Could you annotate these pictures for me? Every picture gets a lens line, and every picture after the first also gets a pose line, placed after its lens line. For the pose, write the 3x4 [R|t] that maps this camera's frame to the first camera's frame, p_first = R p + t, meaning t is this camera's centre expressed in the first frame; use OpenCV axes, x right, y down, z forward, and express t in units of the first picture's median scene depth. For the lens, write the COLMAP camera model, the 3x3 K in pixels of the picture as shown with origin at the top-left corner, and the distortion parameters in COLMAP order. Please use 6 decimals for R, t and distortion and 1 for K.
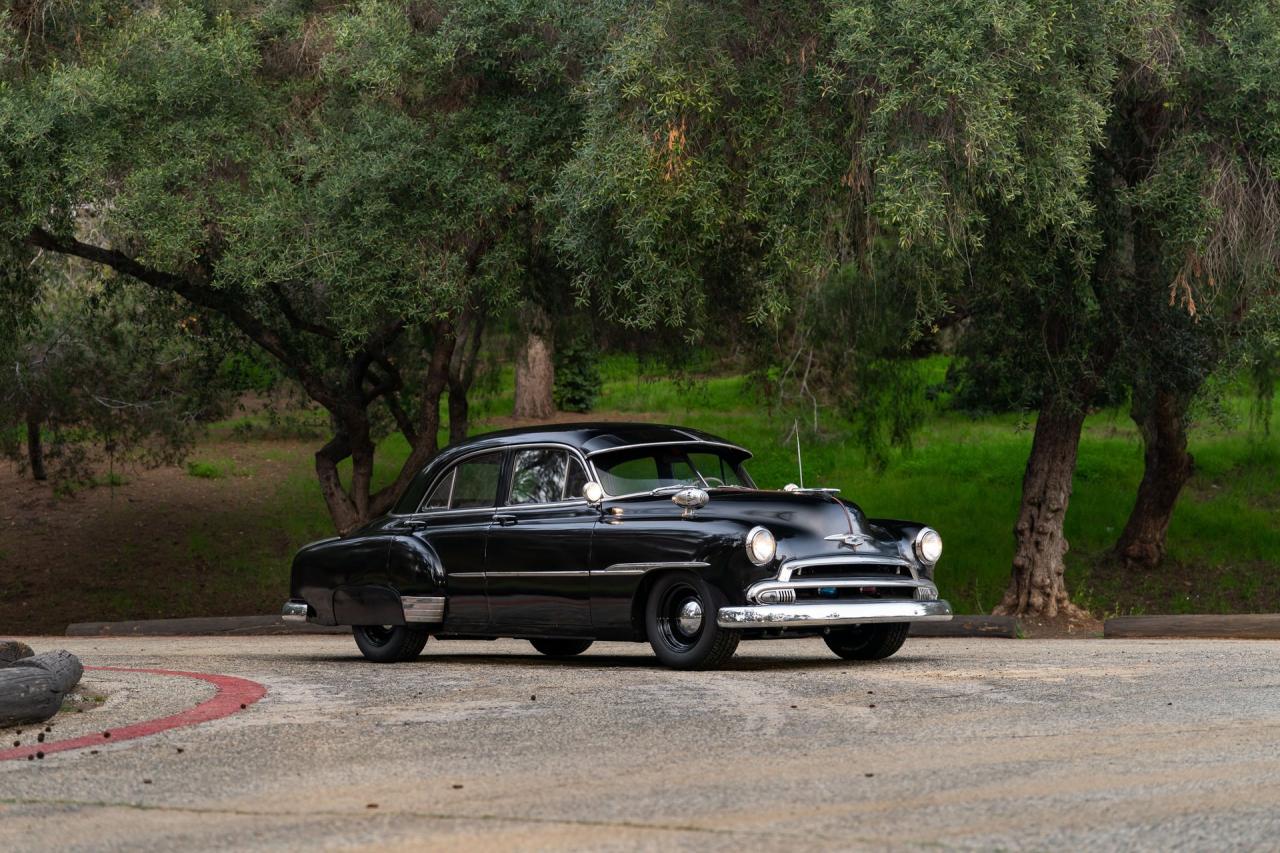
lens RADIAL K [[1983.8, 0, 640.0], [0, 1983.8, 426.5], [0, 0, 1]] dist [0.003275, -0.021985]
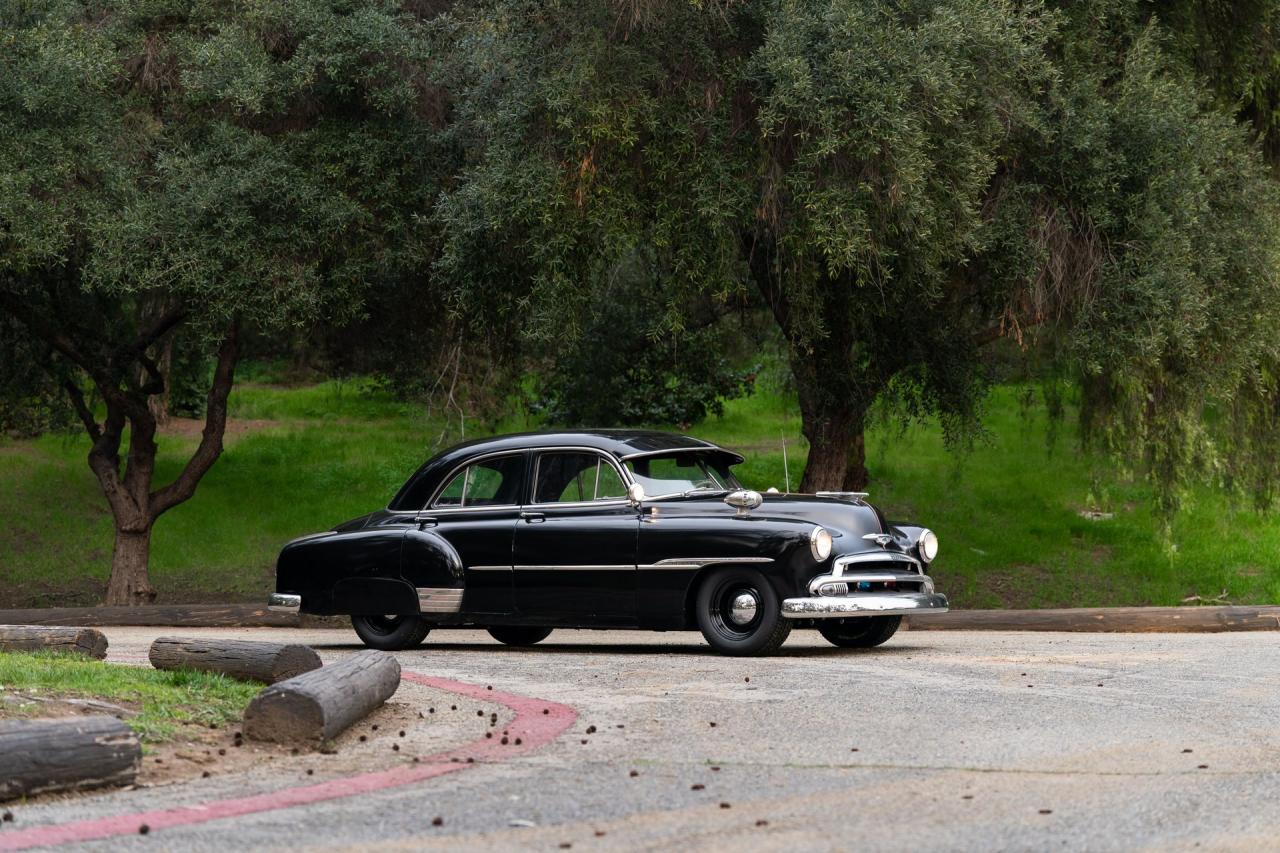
lens RADIAL K [[1834.8, 0, 640.0], [0, 1834.8, 426.5], [0, 0, 1]] dist [-0.006595, 0.030954]
pose [[0.984670, 0.020786, 0.173184, -0.171670], [-0.019877, 0.999778, -0.006983, 0.003427], [-0.173291, 0.003434, 0.984865, 0.010074]]
